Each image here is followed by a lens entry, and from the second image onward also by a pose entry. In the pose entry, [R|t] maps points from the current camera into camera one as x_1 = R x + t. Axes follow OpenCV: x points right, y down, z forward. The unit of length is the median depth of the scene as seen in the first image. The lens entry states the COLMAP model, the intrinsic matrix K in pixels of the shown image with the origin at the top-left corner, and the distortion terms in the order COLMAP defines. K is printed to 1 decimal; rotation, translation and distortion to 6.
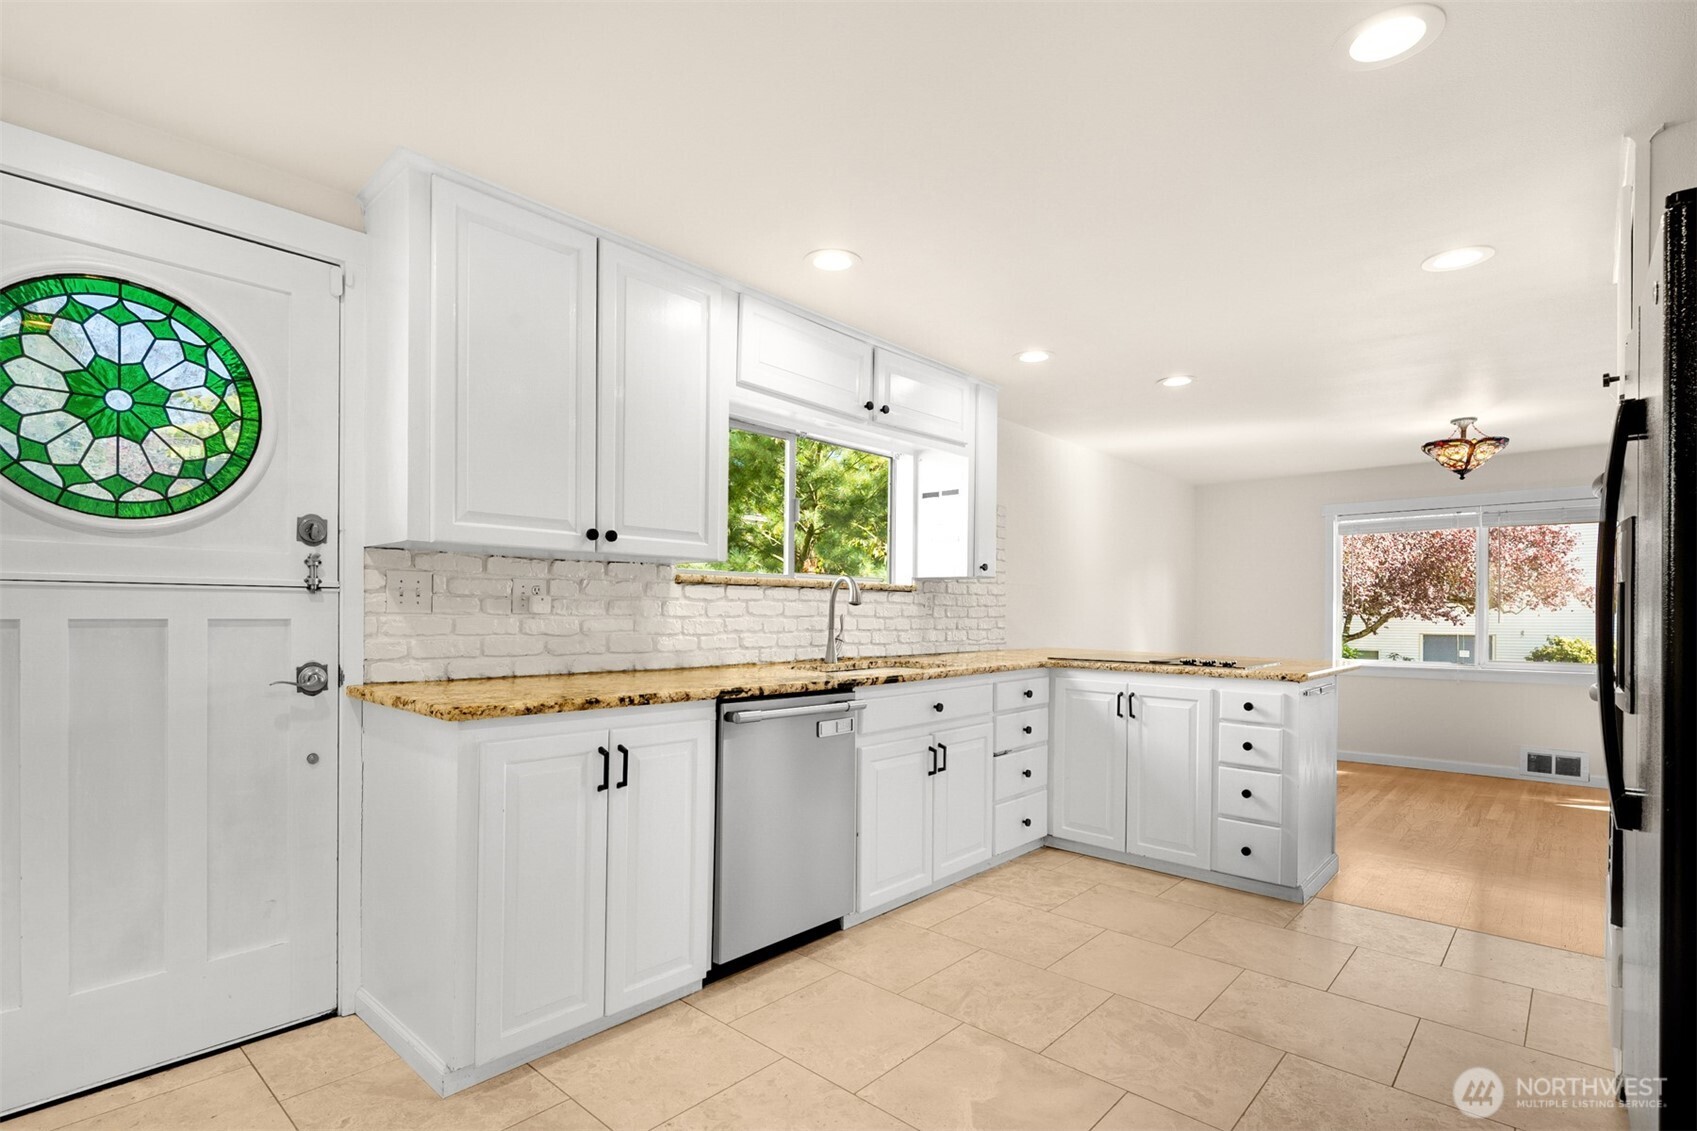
lens RADIAL K [[829.7, 0, 837.3], [0, 829.7, 625.4], [0, 0, 1]] dist [0.002003, -0.000021]
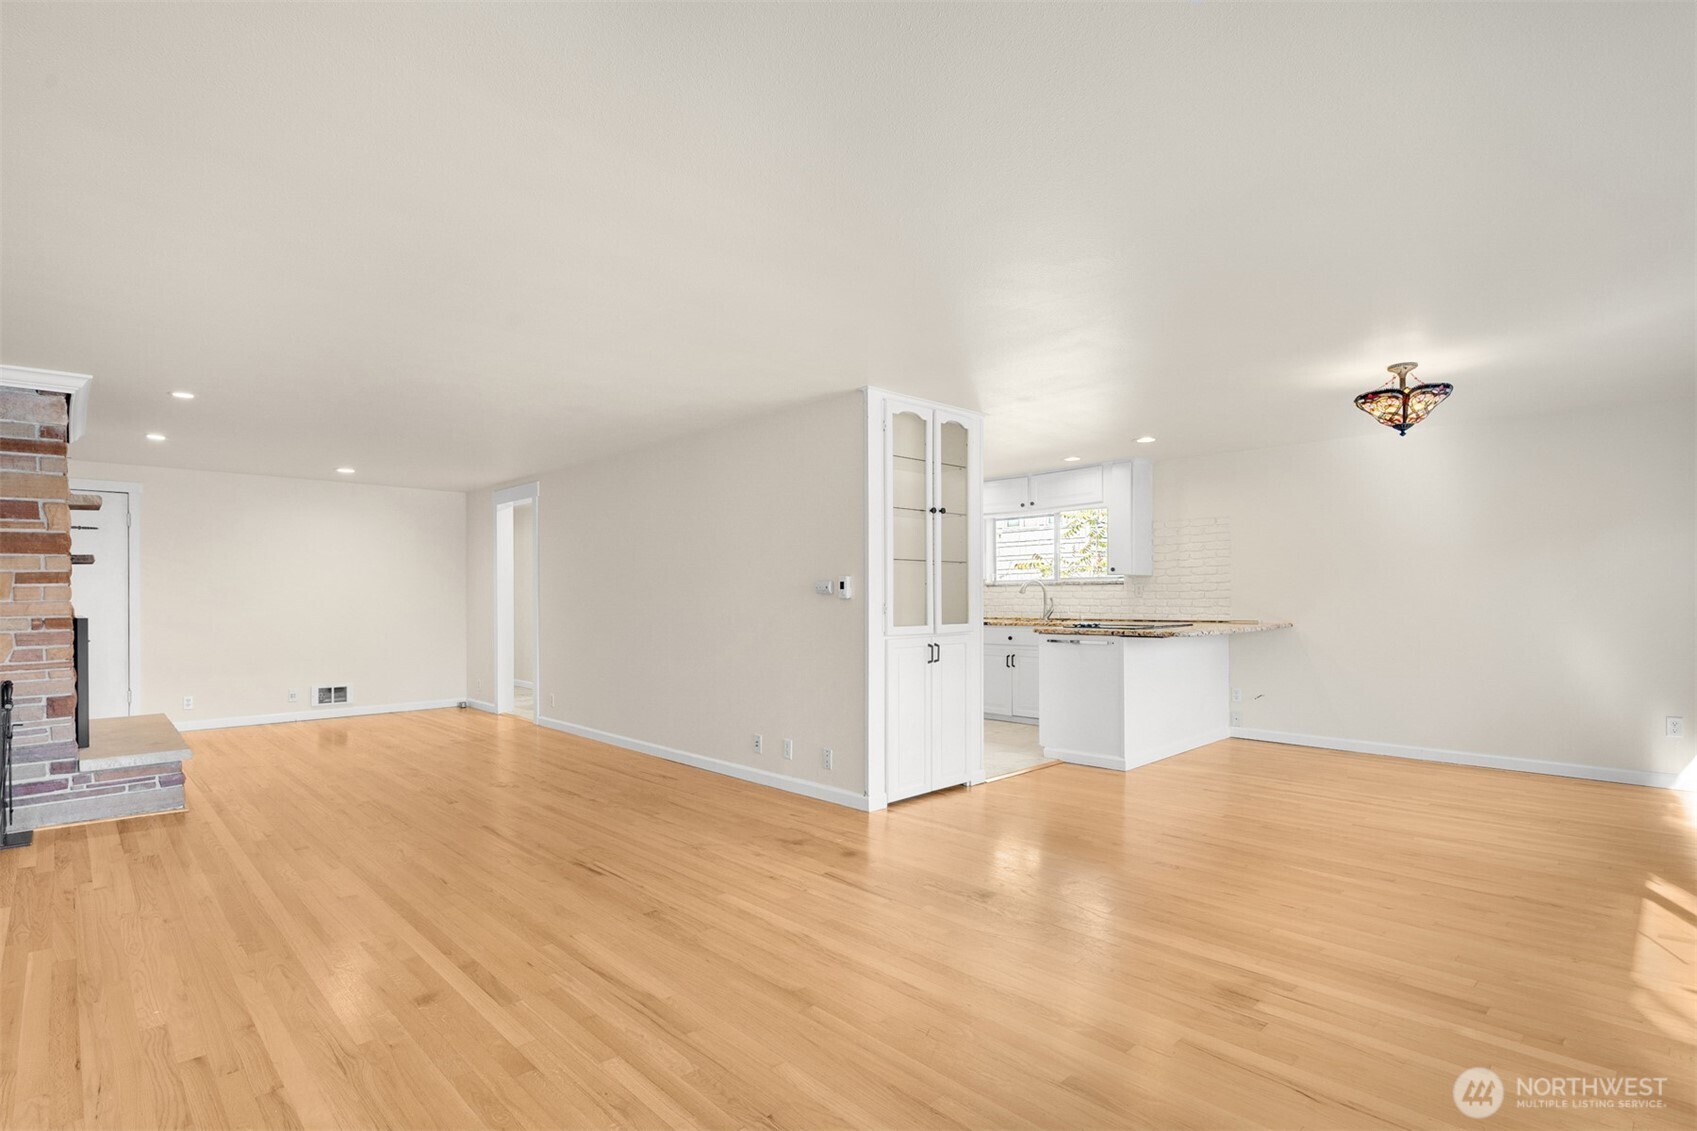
lens RADIAL K [[820.2, 0, 848.0], [0, 820.2, 608.3], [0, 0, 1]] dist [-0.001612, -0.000440]
pose [[-0.075039, 0.007430, -0.997153, 2.498308], [-0.010202, 0.999914, 0.008219, 0.003218], [0.997128, 0.010789, -0.074957, 0.749556]]
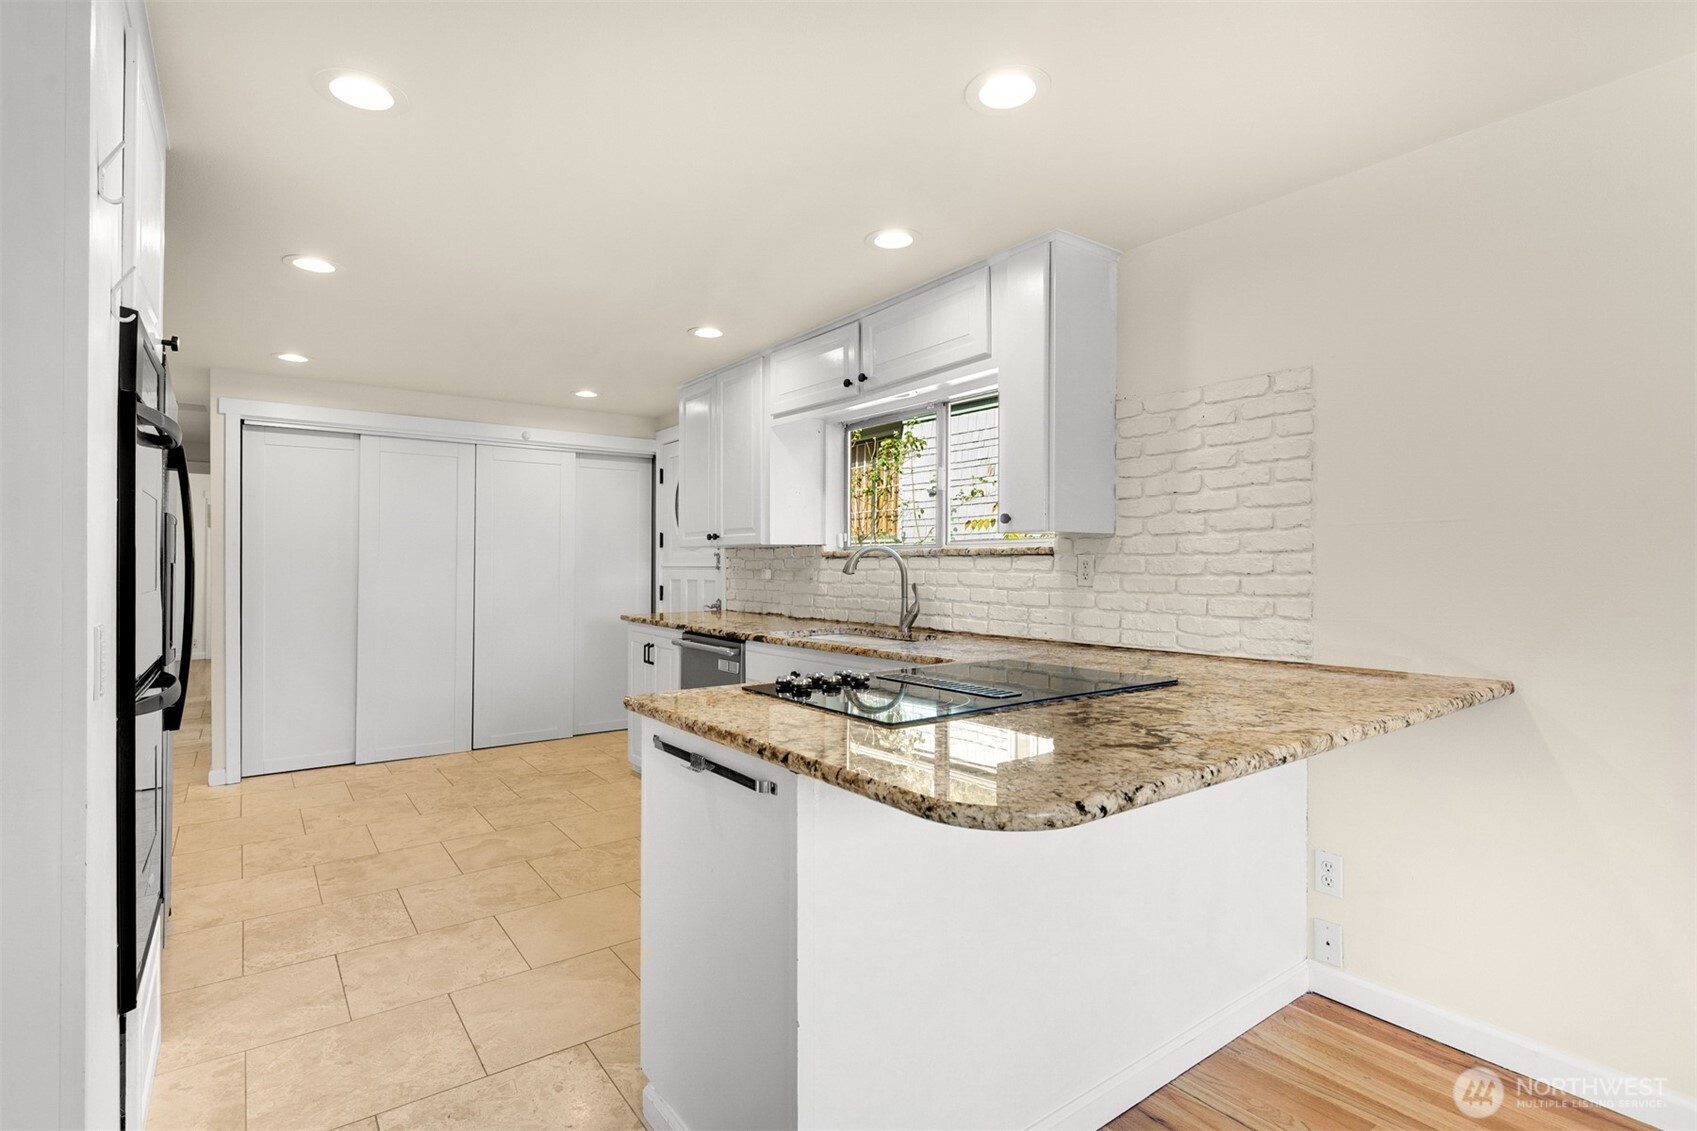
lens RADIAL K [[827.4, 0, 847.7], [0, 827.4, 569.5], [0, 0, 1]] dist [0.000517, -0.001193]
pose [[-0.207411, -0.002199, -0.978251, 1.139034], [-0.016336, 0.999866, 0.001216, -0.034091], [0.978117, 0.016232, -0.207419, 1.317851]]
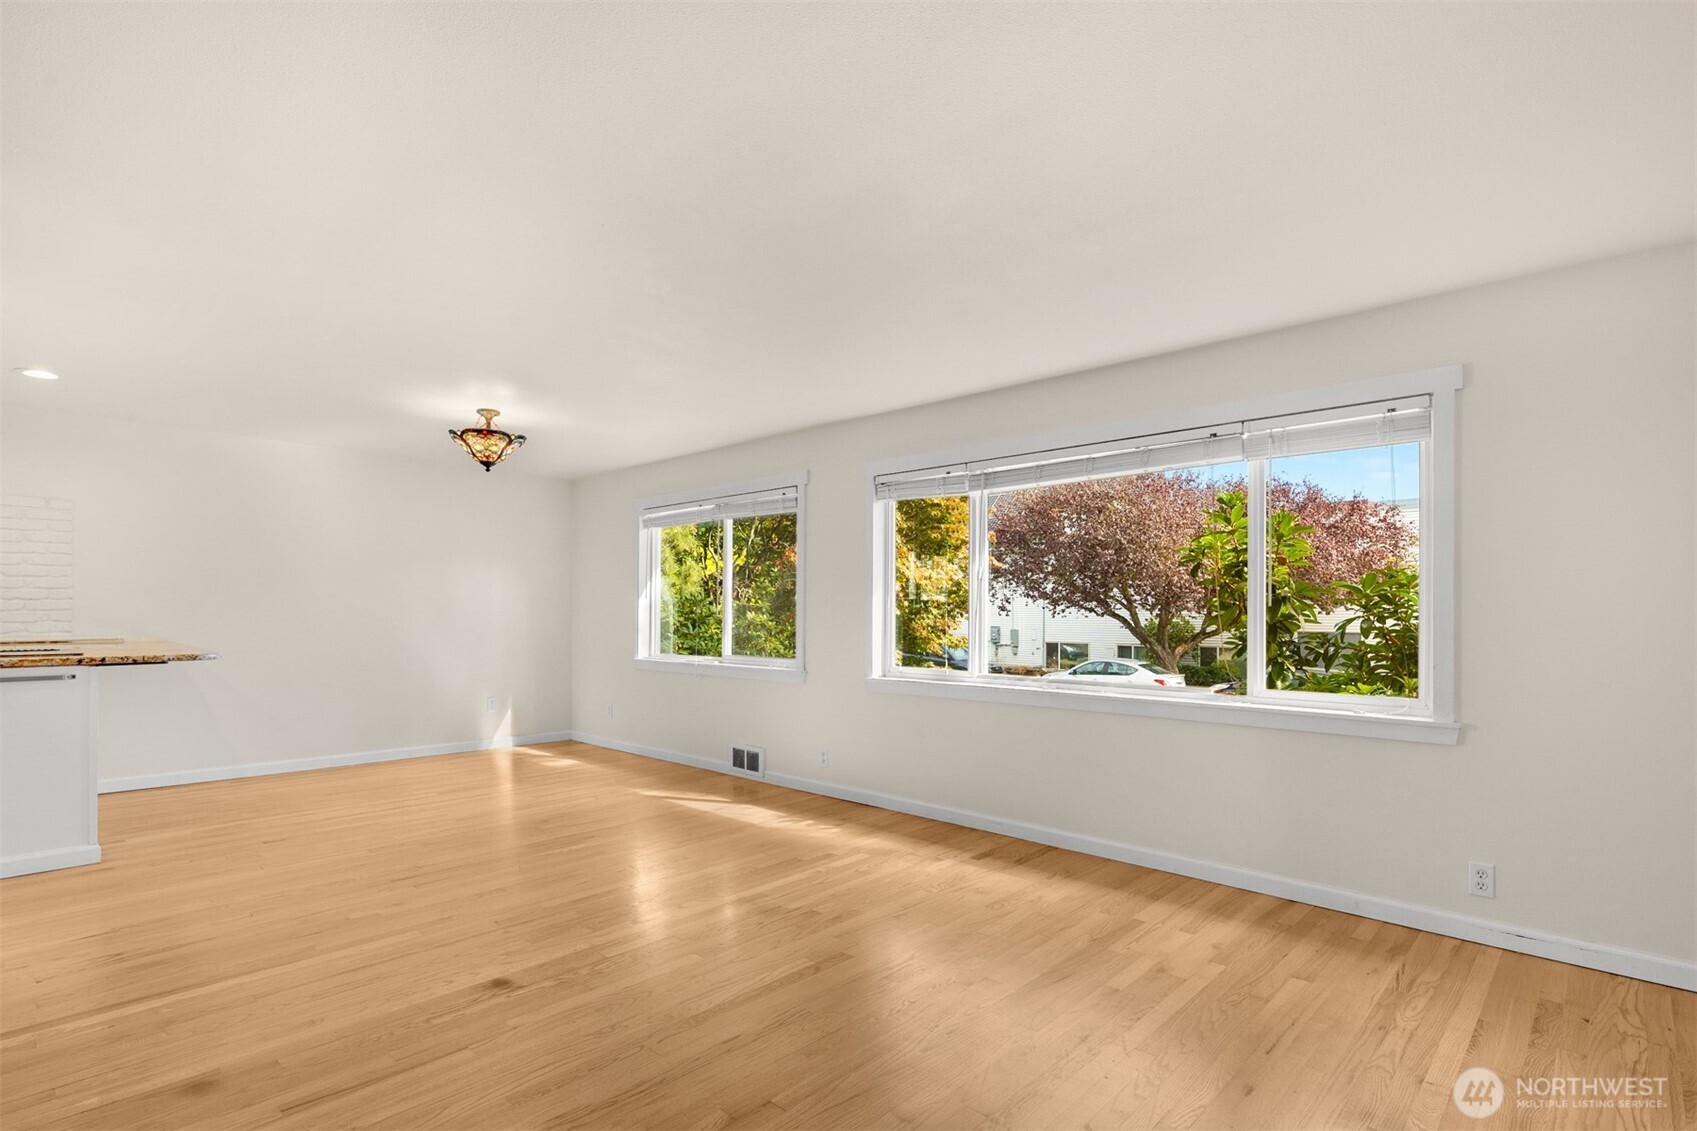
lens RADIAL K [[820.2, 0, 848.0], [0, 820.2, 608.3], [0, 0, 1]] dist [-0.001612, -0.000440]
pose [[0.999731, -0.000284, -0.023176, 1.834949], [-0.000165, 0.999812, -0.019387, 0.011895], [0.023177, 0.019385, 0.999543, 0.044620]]
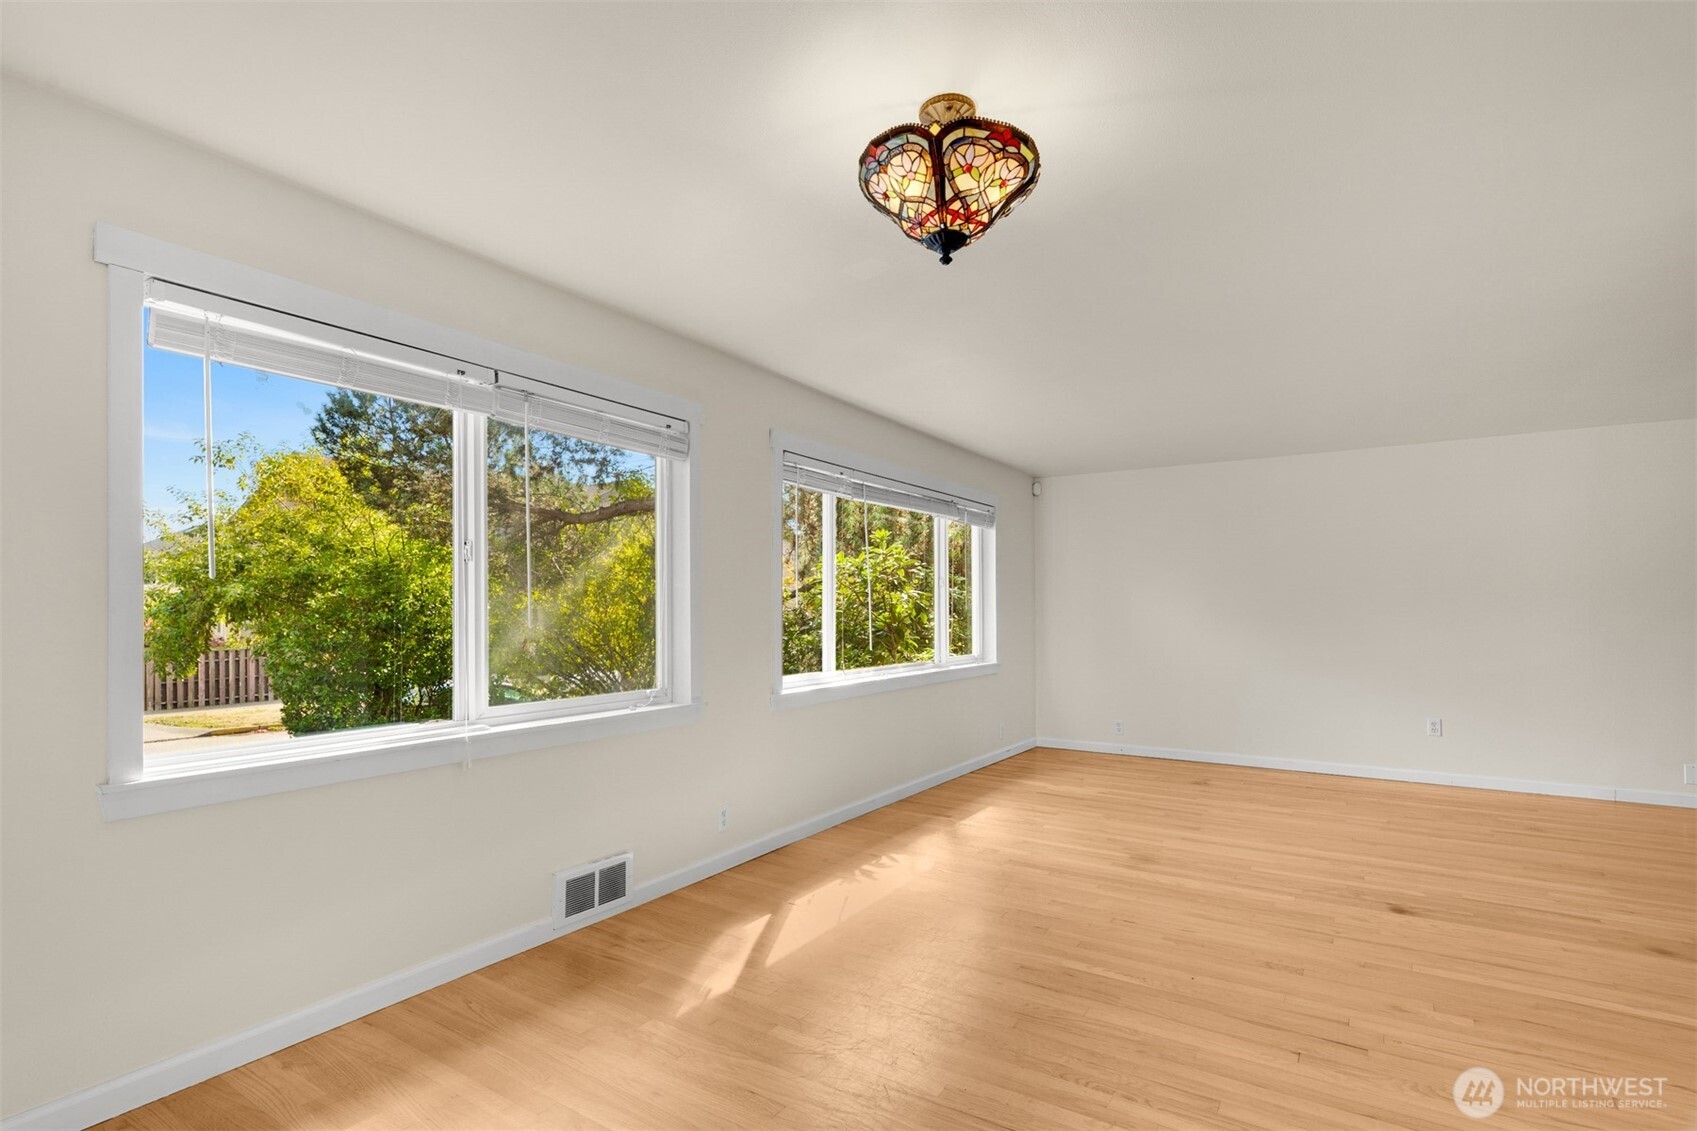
lens RADIAL K [[828.3, 0, 841.0], [0, 828.3, 601.3], [0, 0, 1]] dist [-0.000247, -0.001912]
pose [[-0.158822, 0.002692, 0.987304, 0.570286], [0.012128, 0.999926, -0.000776, -0.025256], [-0.987233, 0.011851, -0.158843, 1.691268]]
